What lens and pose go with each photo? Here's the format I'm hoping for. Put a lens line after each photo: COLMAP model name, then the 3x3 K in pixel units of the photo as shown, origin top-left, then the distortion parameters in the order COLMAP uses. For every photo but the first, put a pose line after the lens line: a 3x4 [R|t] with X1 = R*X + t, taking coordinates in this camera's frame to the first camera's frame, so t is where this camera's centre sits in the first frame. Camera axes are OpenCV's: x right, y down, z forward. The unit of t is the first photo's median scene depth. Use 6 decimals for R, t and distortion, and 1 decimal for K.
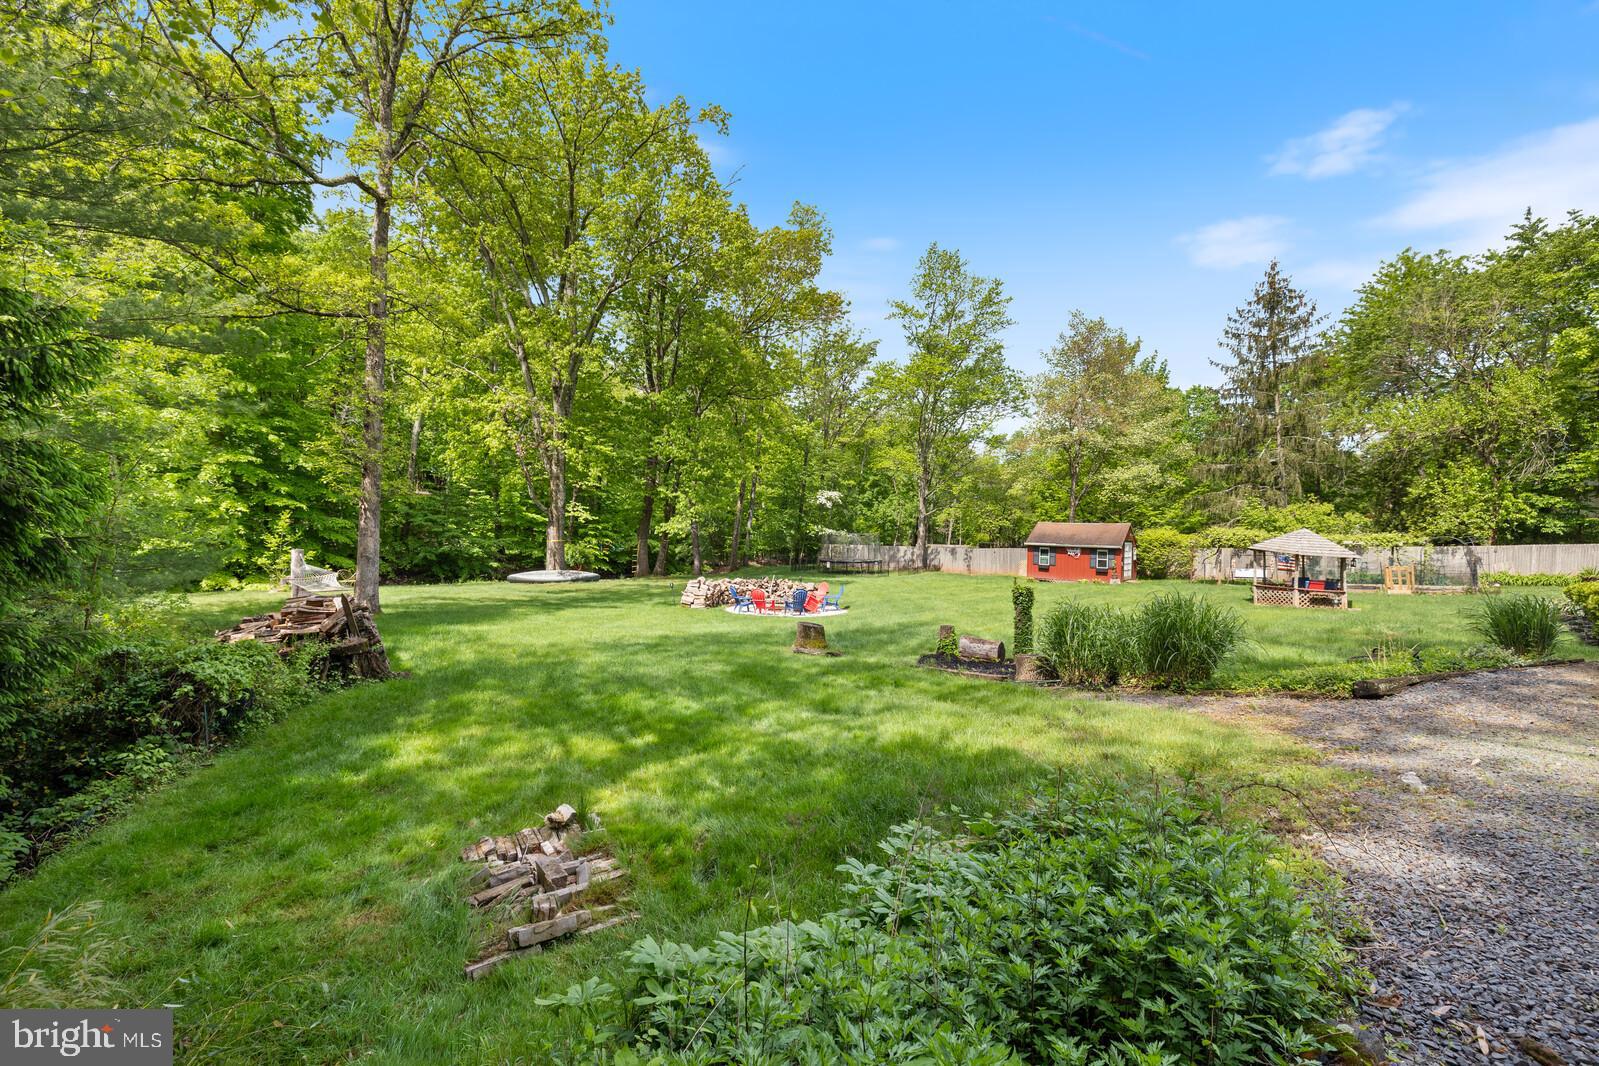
lens RADIAL K [[685.7, 0, 804.8], [0, 685.7, 529.0], [0, 0, 1]] dist [-0.001690, -0.000622]
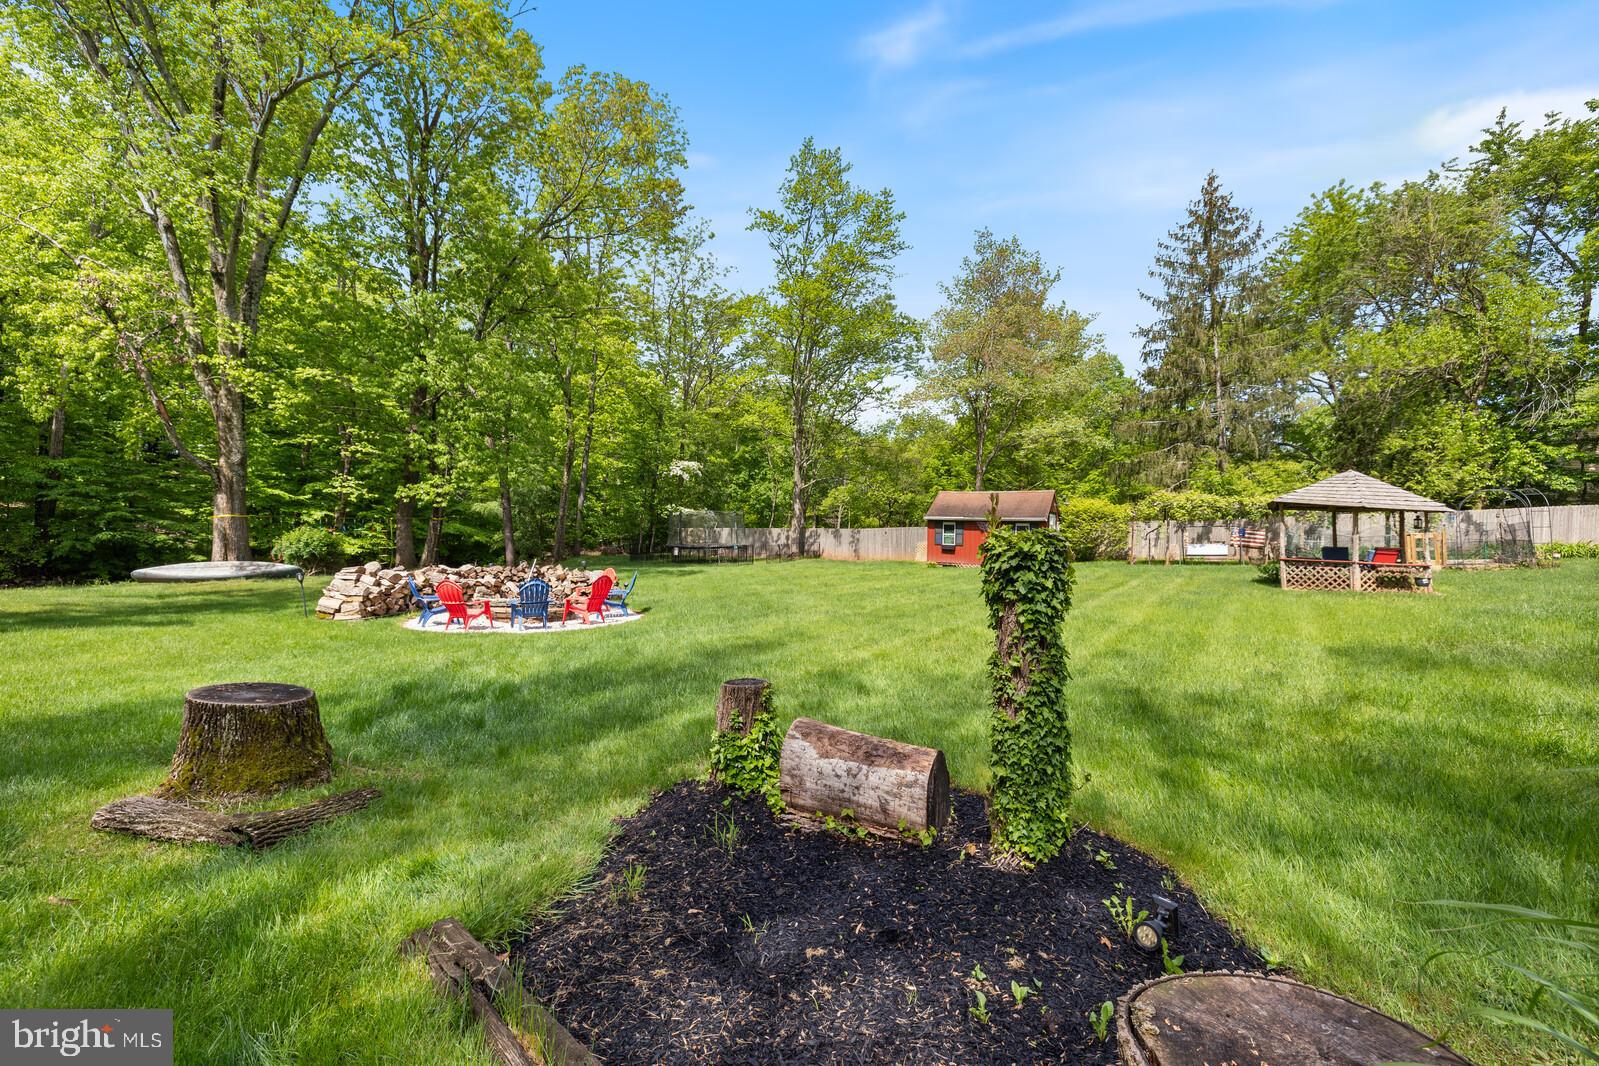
lens RADIAL K [[685.7, 0, 810.9], [0, 685.7, 521.6], [0, 0, 1]] dist [-0.001690, -0.000622]
pose [[0.986506, -0.006348, 0.163600, 0.063422], [0.007024, 0.999969, -0.003555, 0.024999], [-0.163572, 0.004657, 0.986520, 0.239888]]
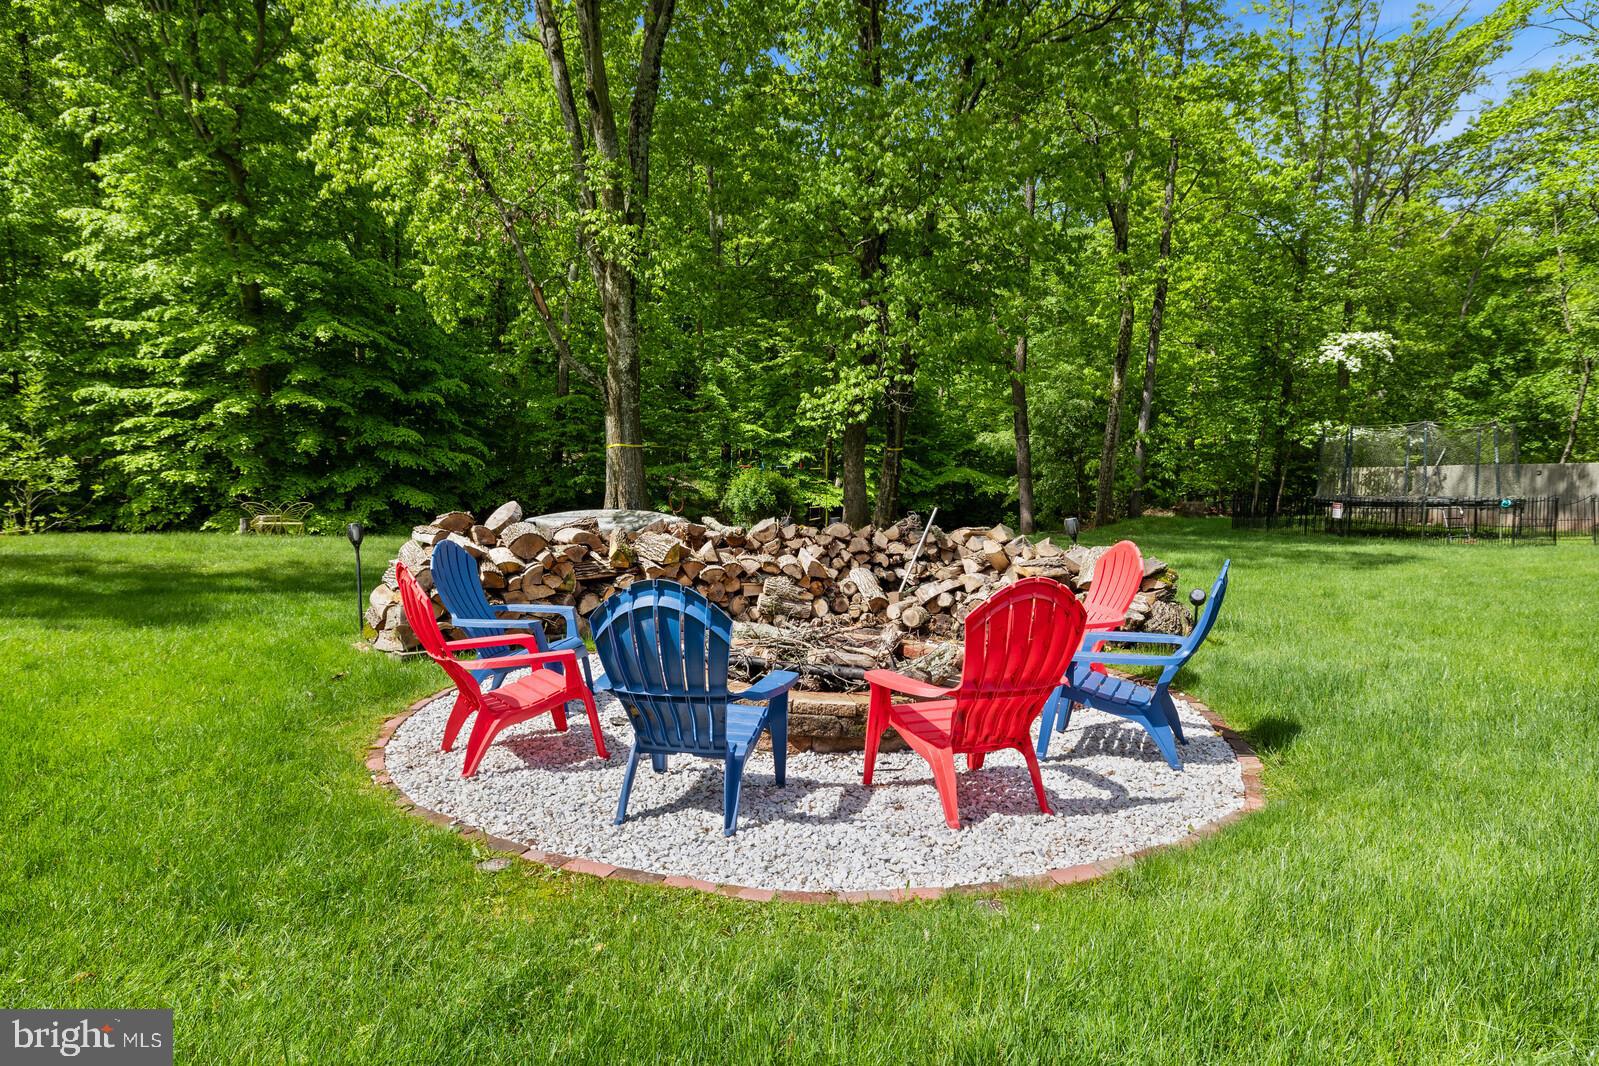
lens RADIAL K [[886.6, 0, 796.1], [0, 886.6, 527.1], [0, 0, 1]] dist [0.017825, -0.000939]
pose [[0.849351, 0.015153, -0.527611, 0.044635], [0.011021, 0.998861, 0.046428, 0.039214], [0.527713, -0.045249, 0.848216, 0.485858]]
